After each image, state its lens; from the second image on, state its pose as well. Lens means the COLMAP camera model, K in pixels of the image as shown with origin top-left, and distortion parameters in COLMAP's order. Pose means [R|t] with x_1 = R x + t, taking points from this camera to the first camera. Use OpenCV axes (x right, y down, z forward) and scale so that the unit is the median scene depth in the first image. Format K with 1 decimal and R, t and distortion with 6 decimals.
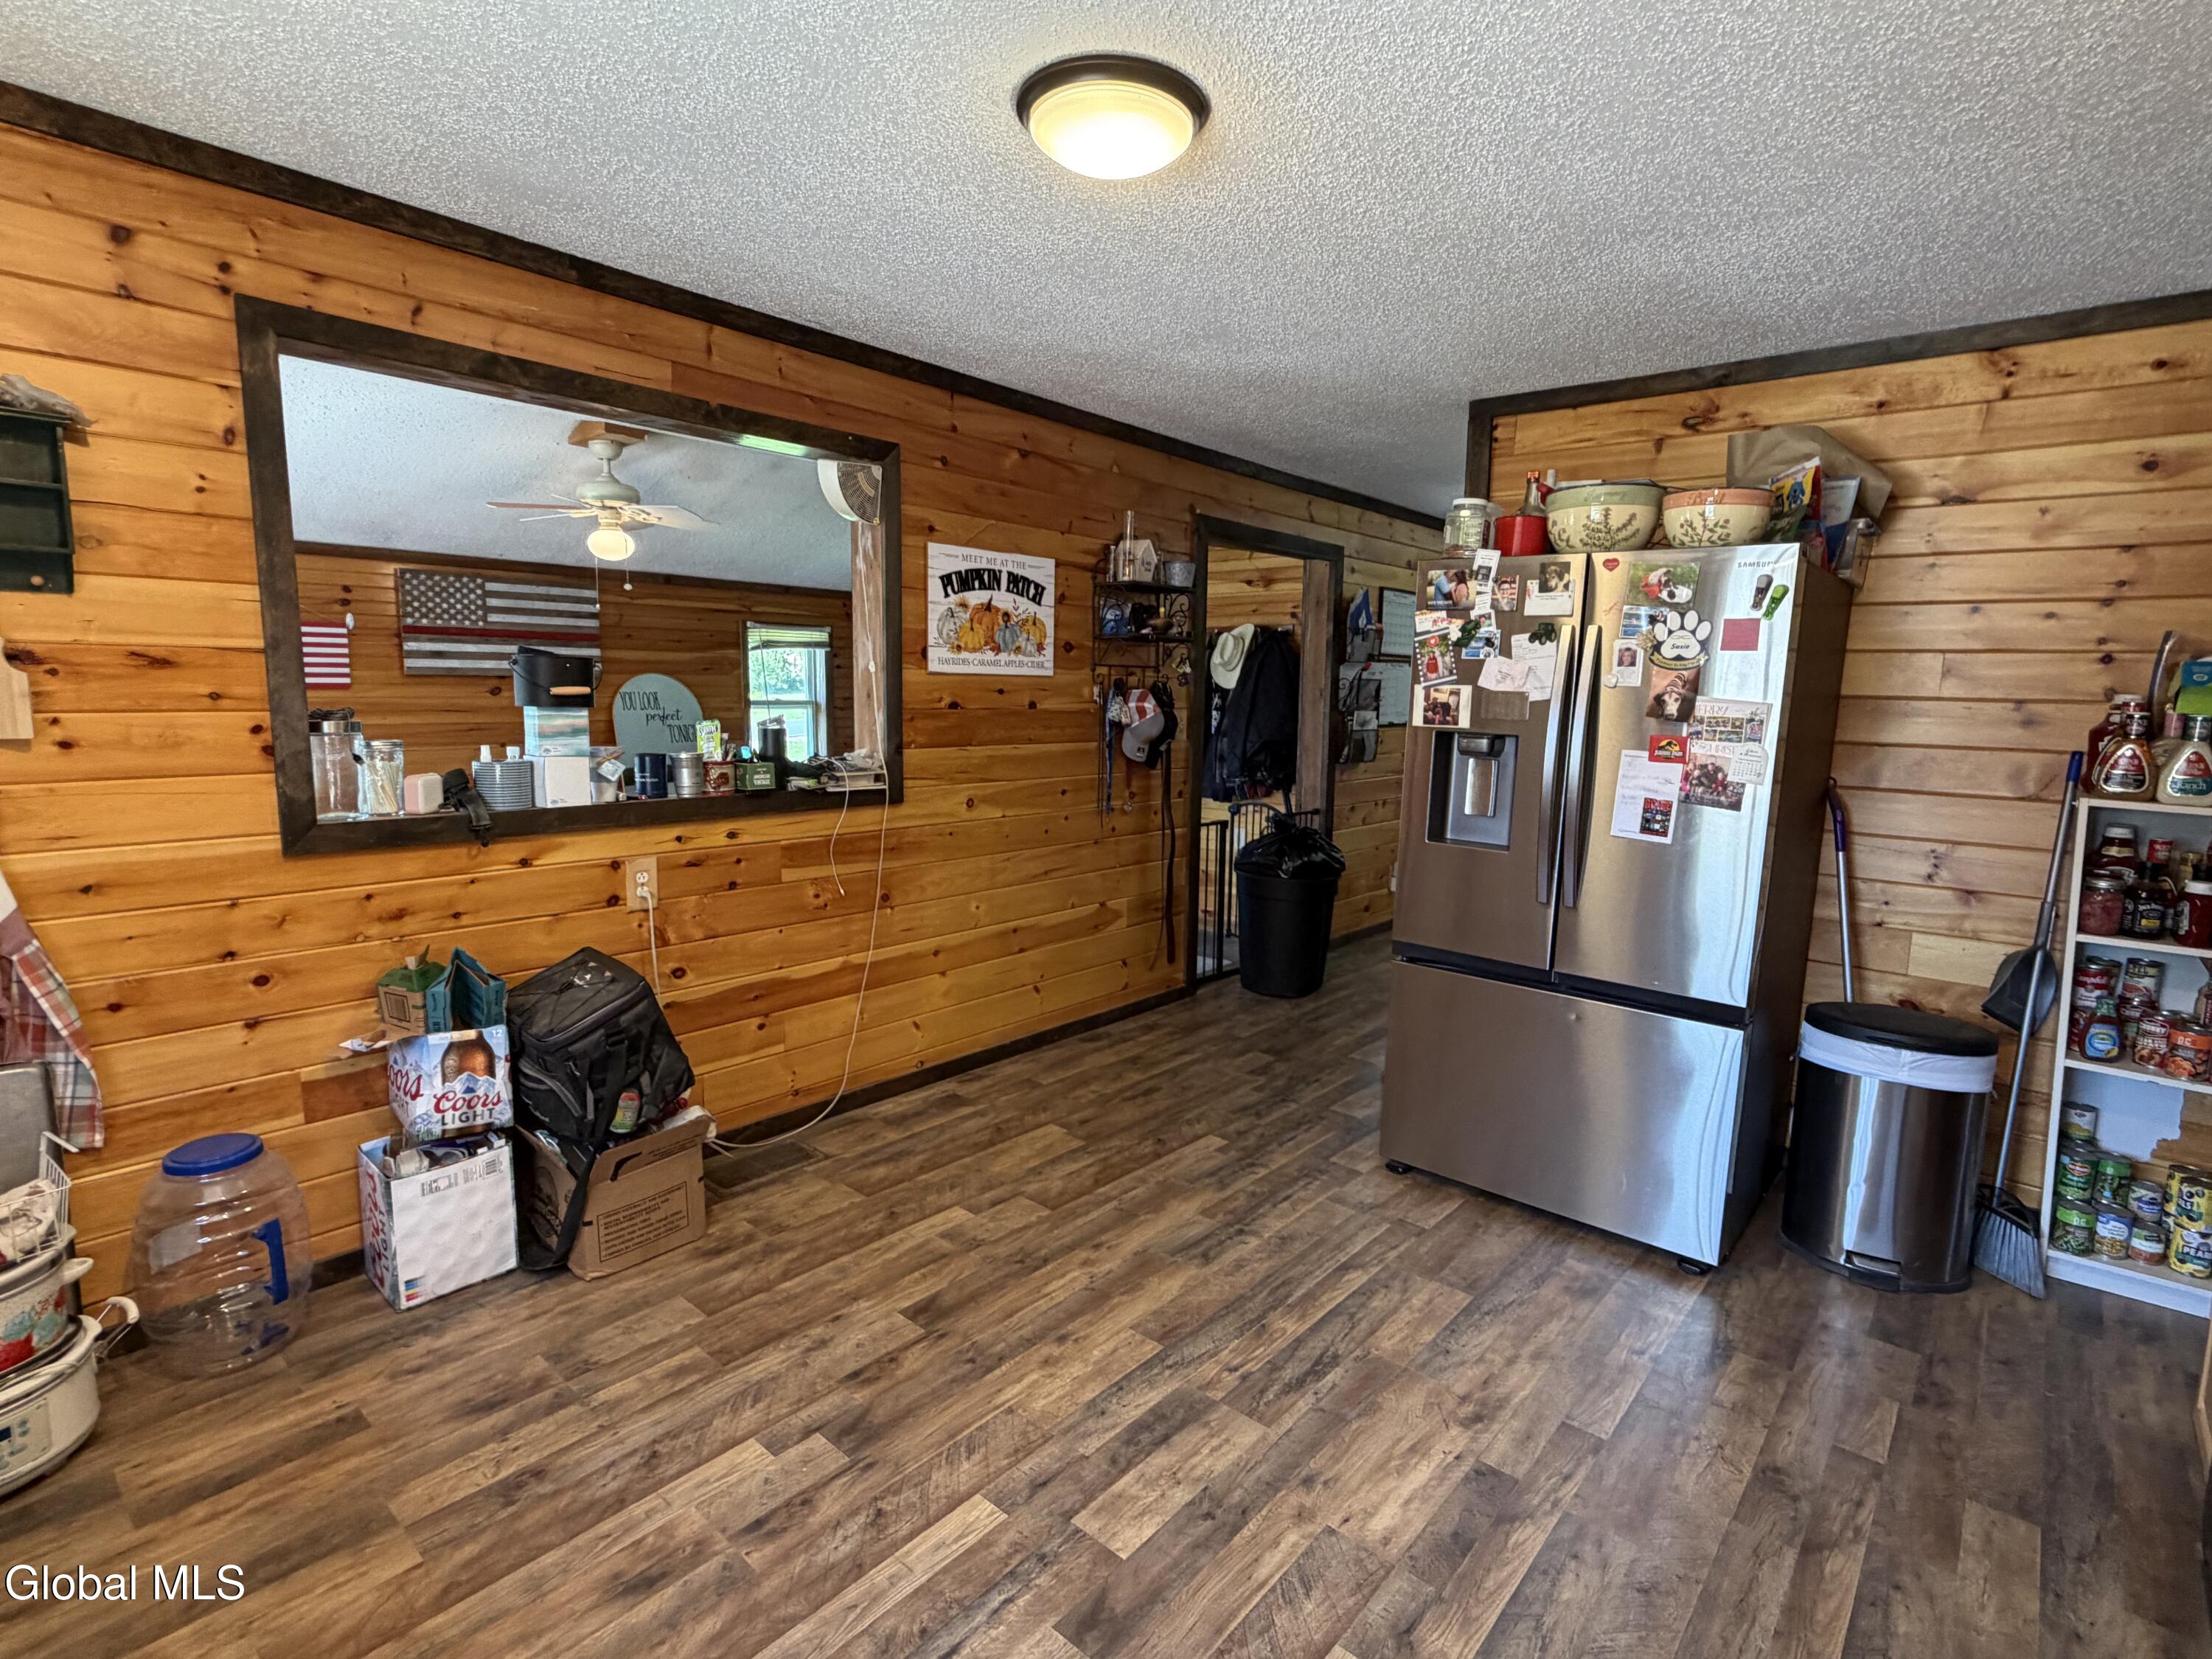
lens RADIAL K [[1081.3, 0, 1106.0], [0, 1081.3, 829.5], [0, 0, 1]] dist [0.000052, 0.000109]
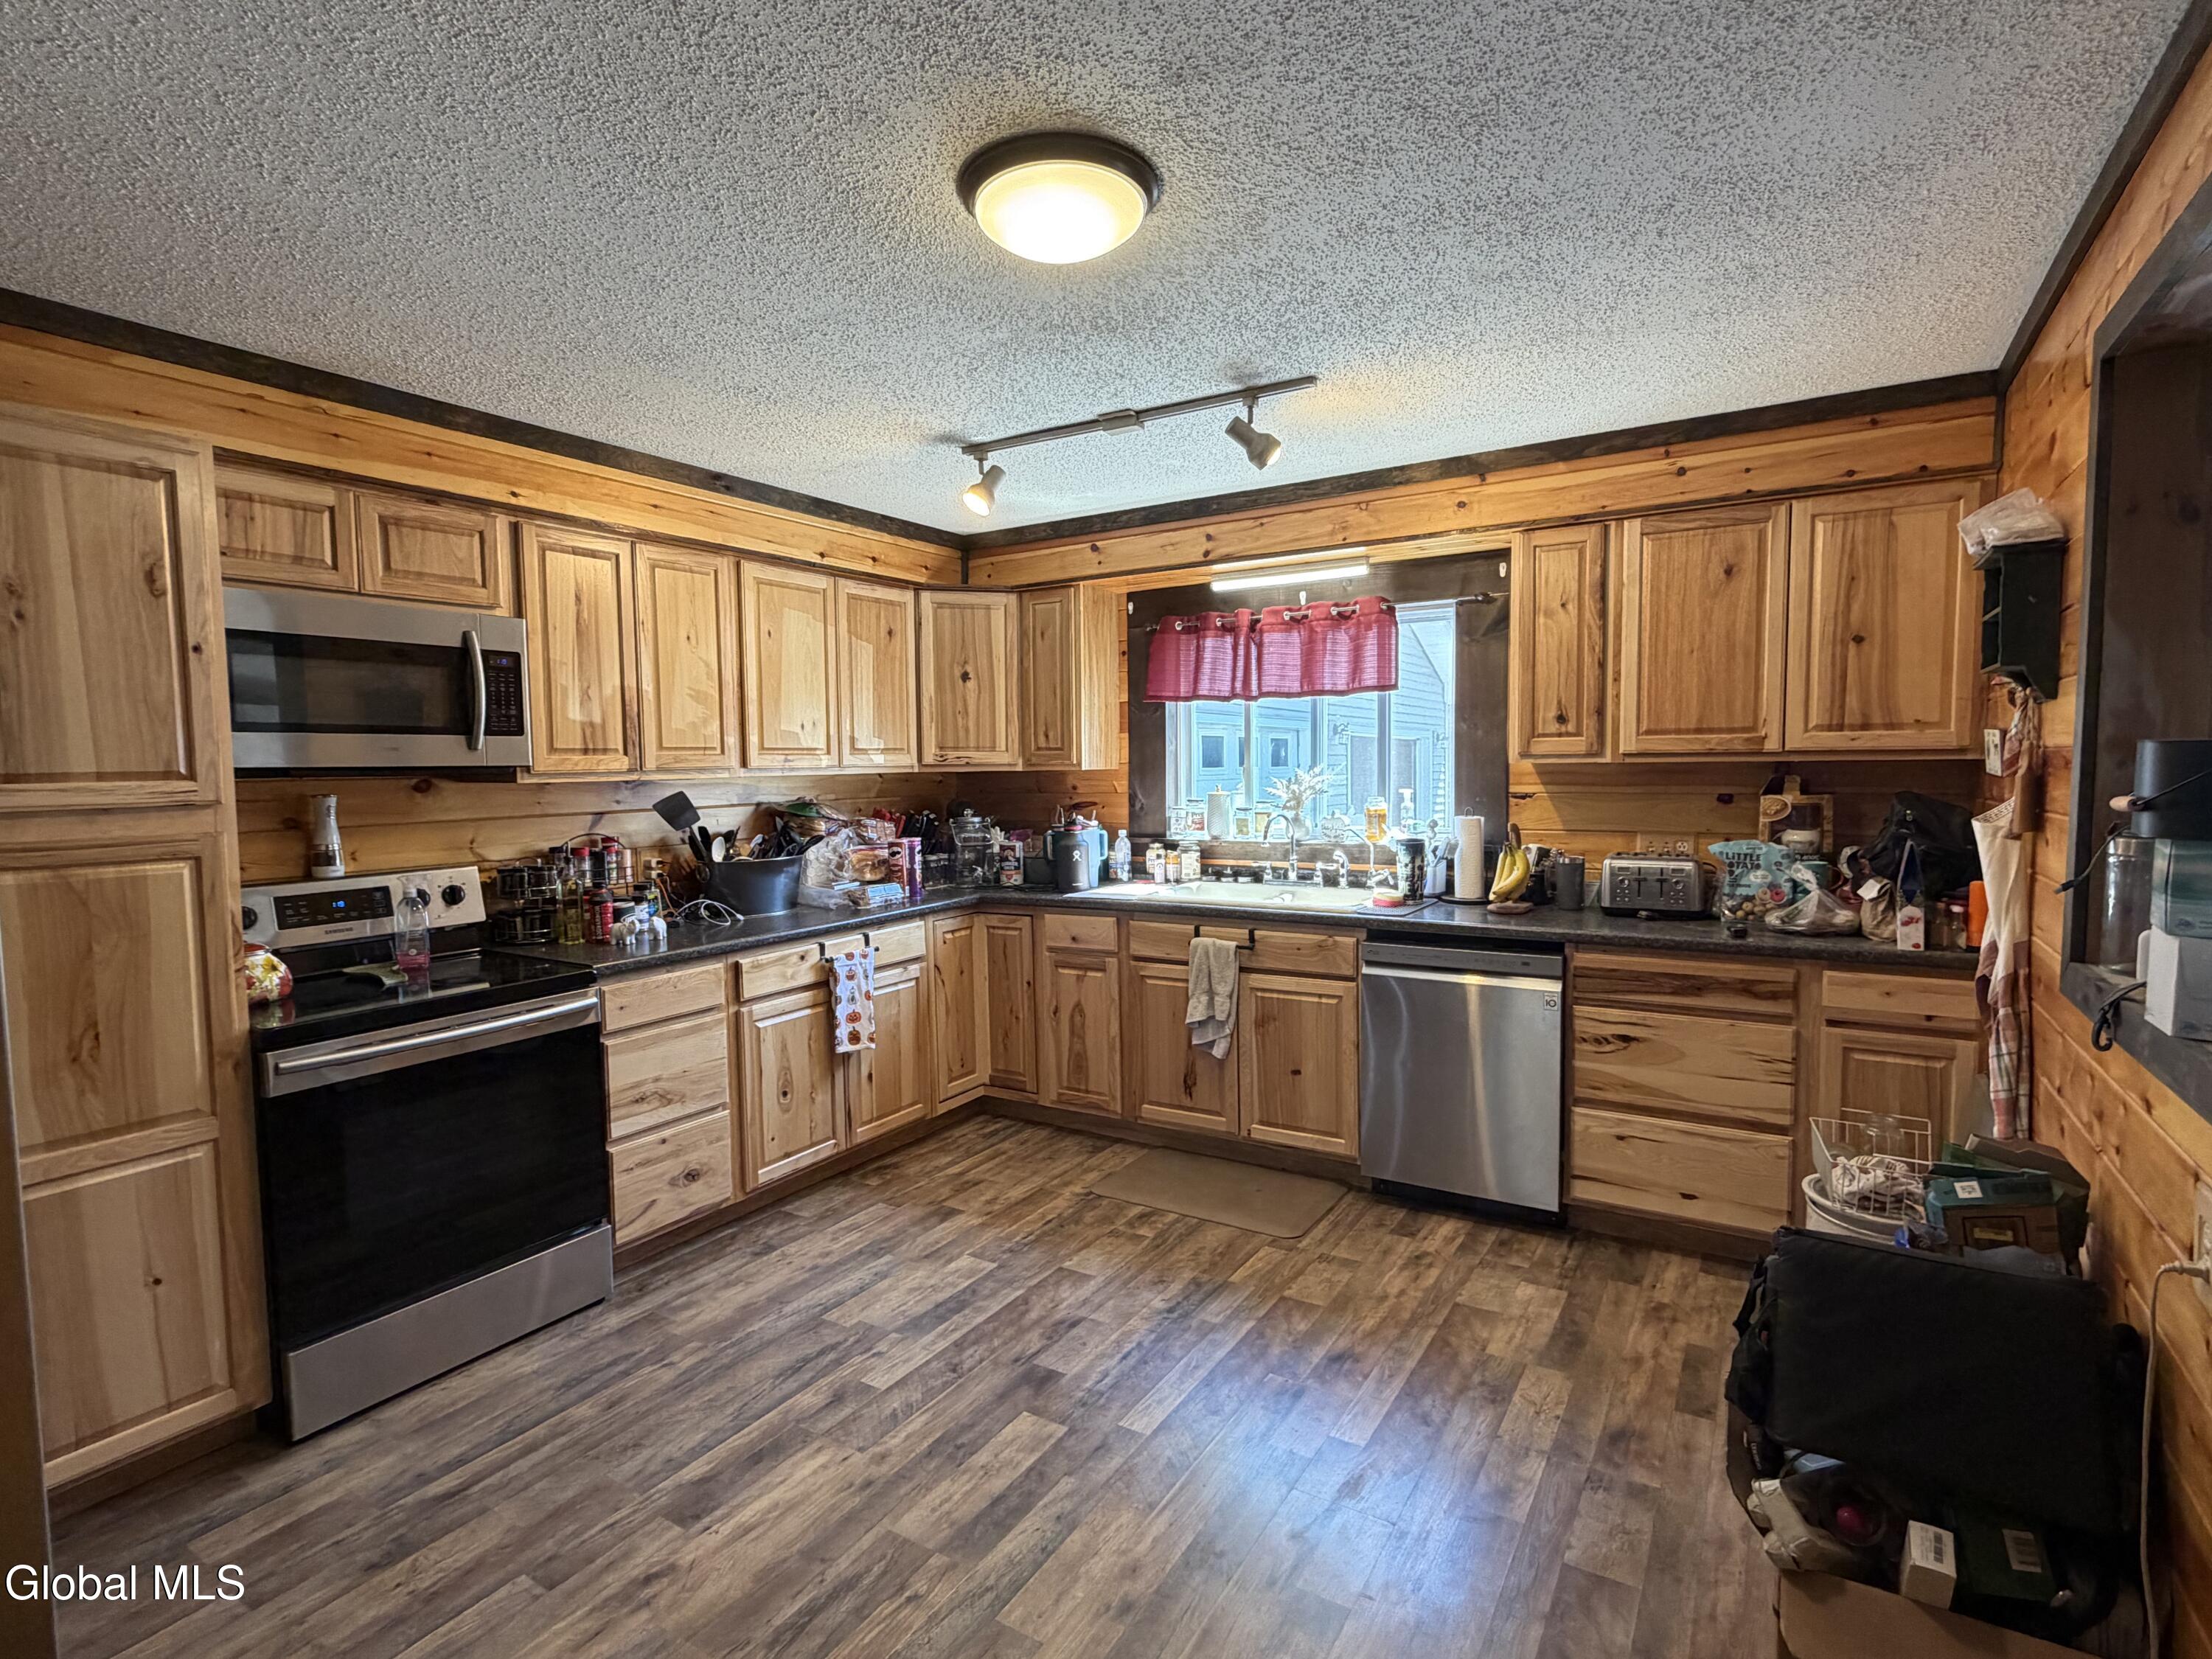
lens RADIAL K [[1081.3, 0, 1106.0], [0, 1081.3, 829.5], [0, 0, 1]] dist [0.000052, 0.000109]
pose [[-0.987655, 0.004348, -0.156588, 0.112478], [-0.027948, 0.978686, 0.203452, -0.290182], [0.154135, 0.205316, -0.966482, 1.946221]]
